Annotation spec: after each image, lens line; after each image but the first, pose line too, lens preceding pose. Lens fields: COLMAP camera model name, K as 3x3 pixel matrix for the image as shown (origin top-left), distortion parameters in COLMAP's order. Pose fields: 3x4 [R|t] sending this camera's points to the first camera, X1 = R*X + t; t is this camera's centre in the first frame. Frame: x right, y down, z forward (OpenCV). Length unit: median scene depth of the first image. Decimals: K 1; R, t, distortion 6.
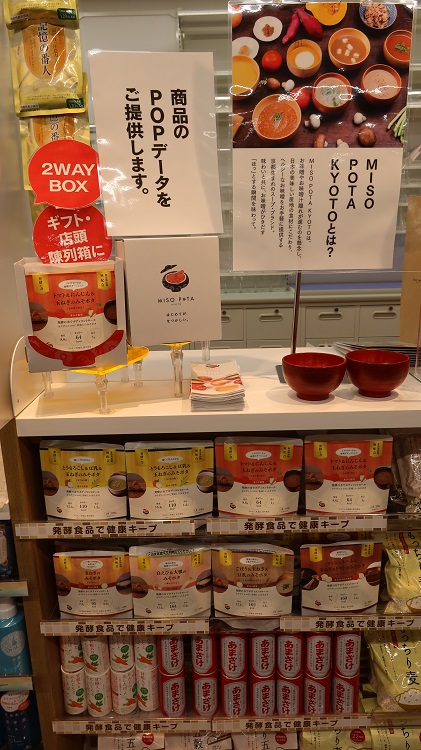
lens RADIAL K [[513.4, 0, 210.7], [0, 513.4, 376.7], [0, 0, 1]] dist [-0.001608, 0.001488]
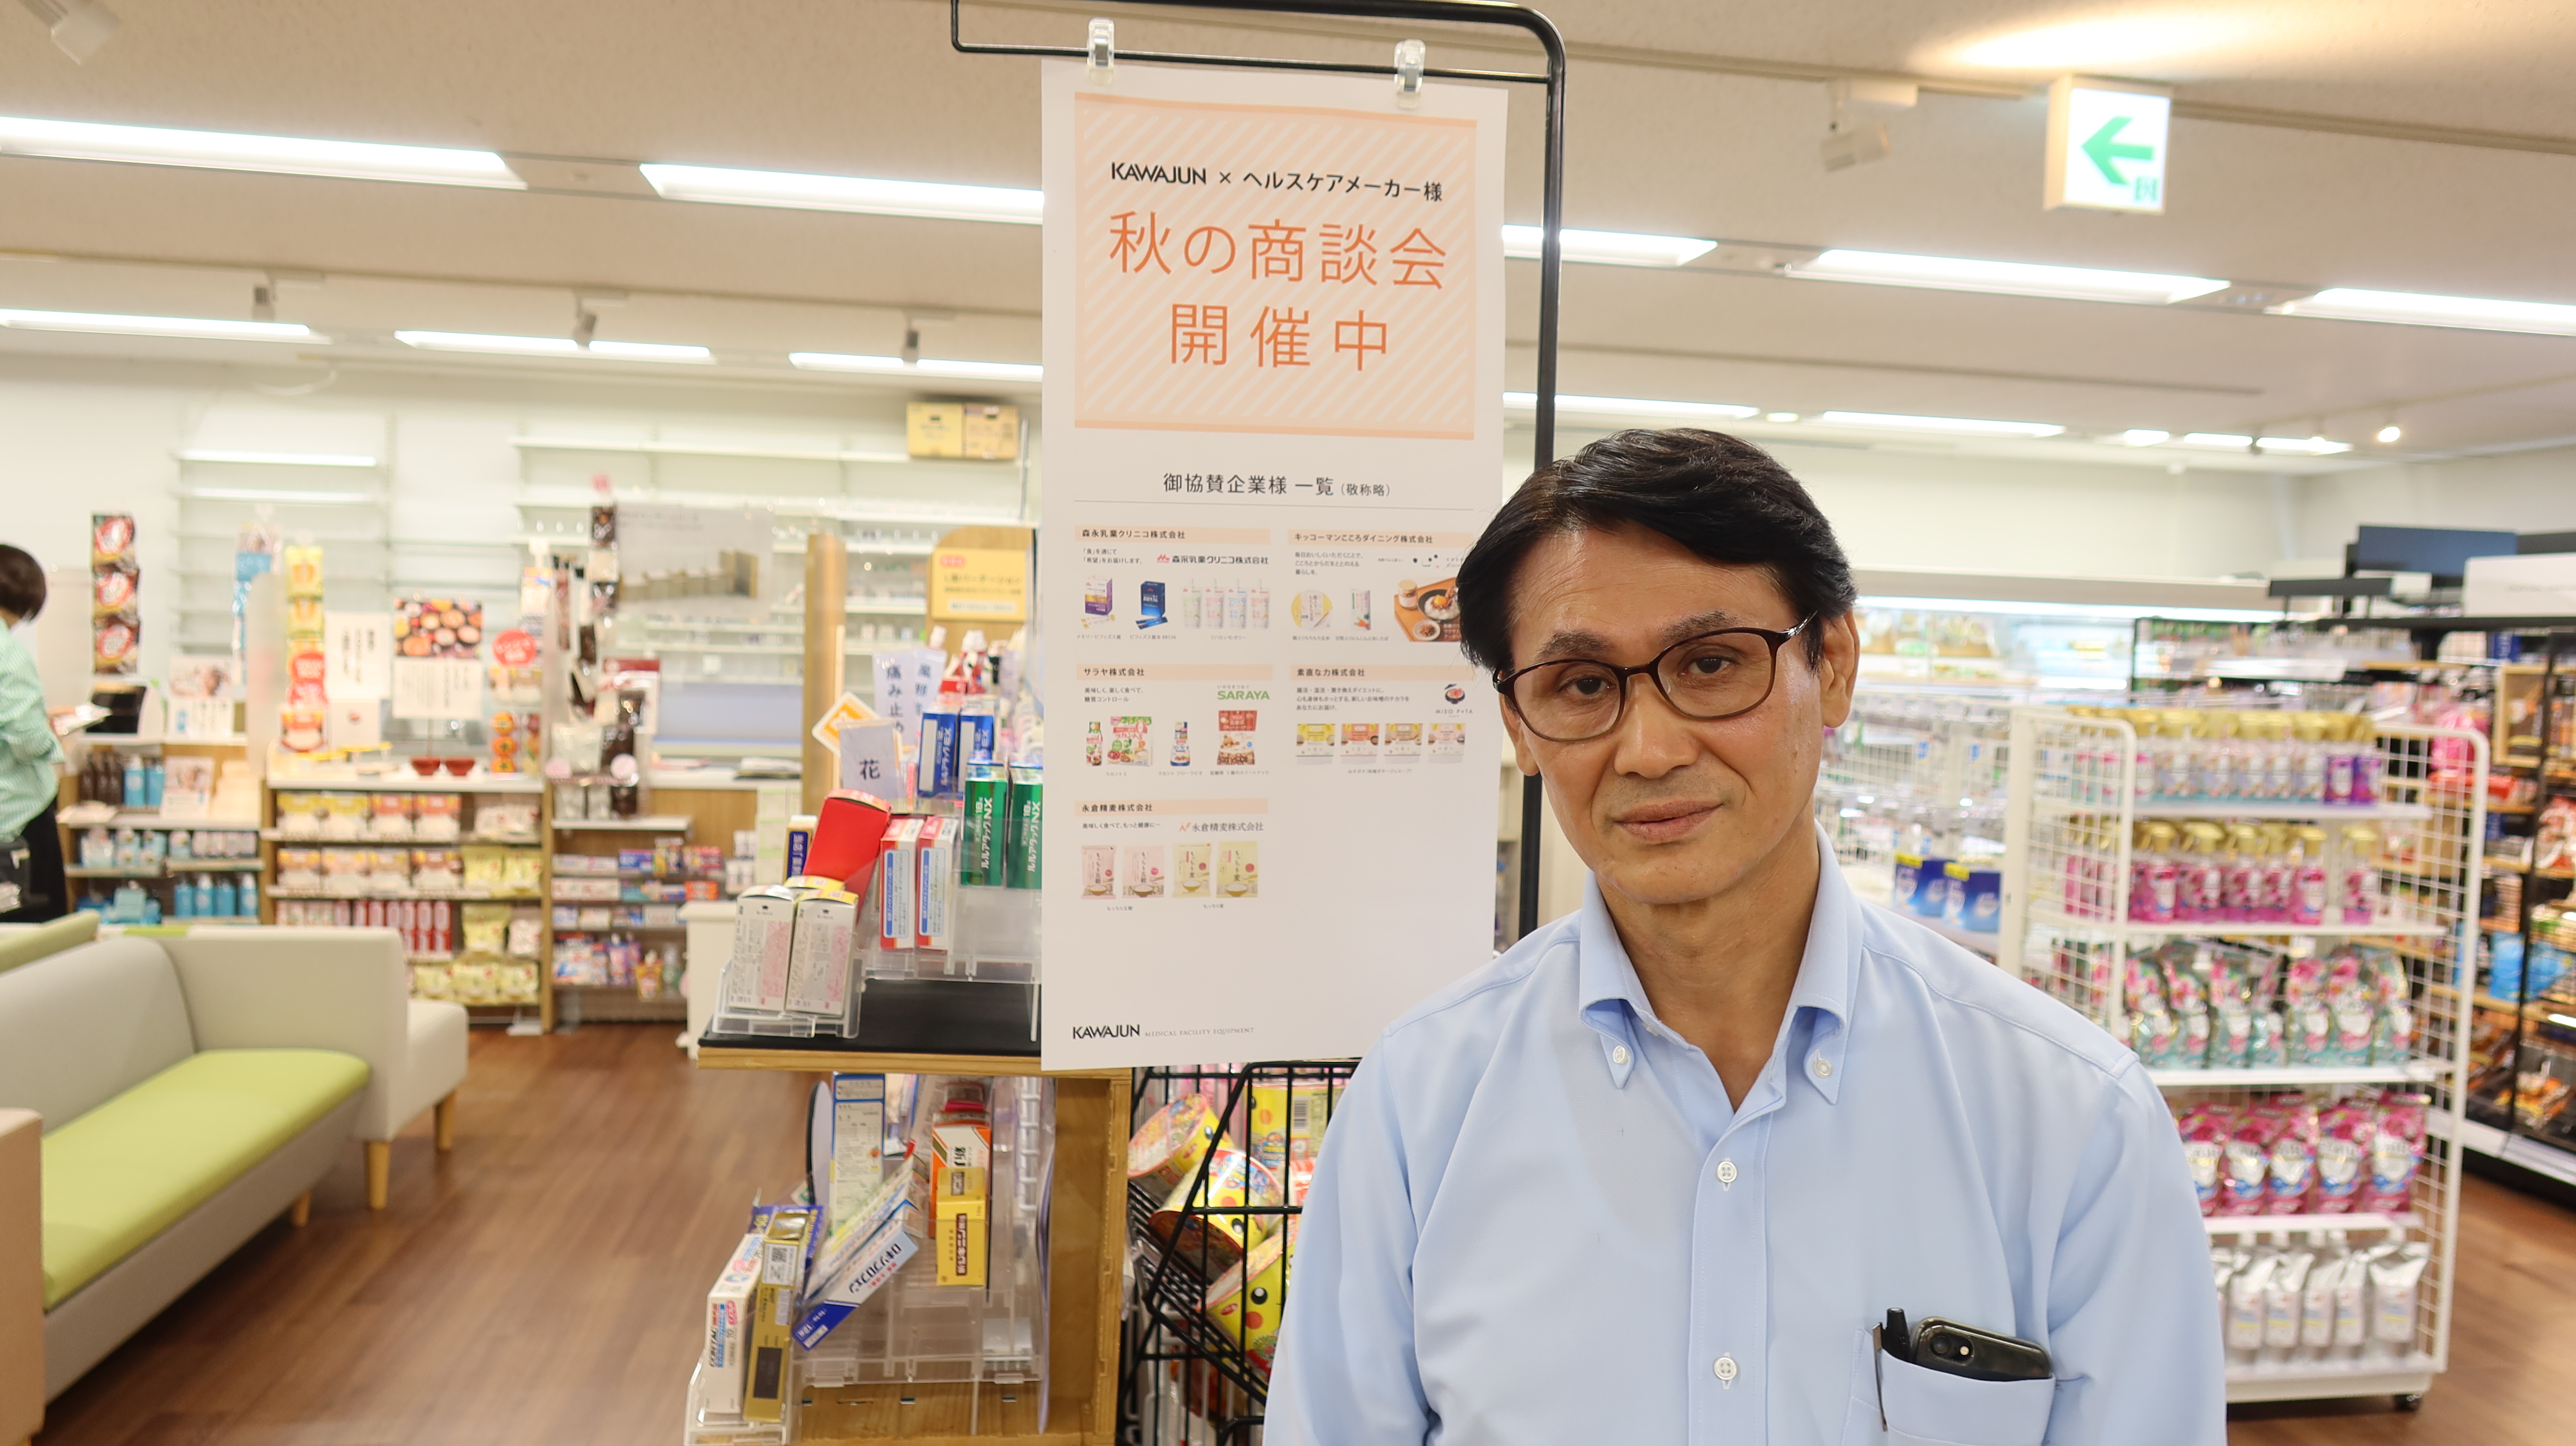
lens RADIAL K [[1763.1, 0, 1295.0], [0, 1763.1, 718.4], [0, 0, 1]] dist [-0.001608, 0.001488]
pose [[0.985136, 0.046371, 0.165397, 2.500224], [-0.012734, 0.979939, -0.198892, 1.193501], [-0.171302, 0.193829, 0.965964, -6.591209]]
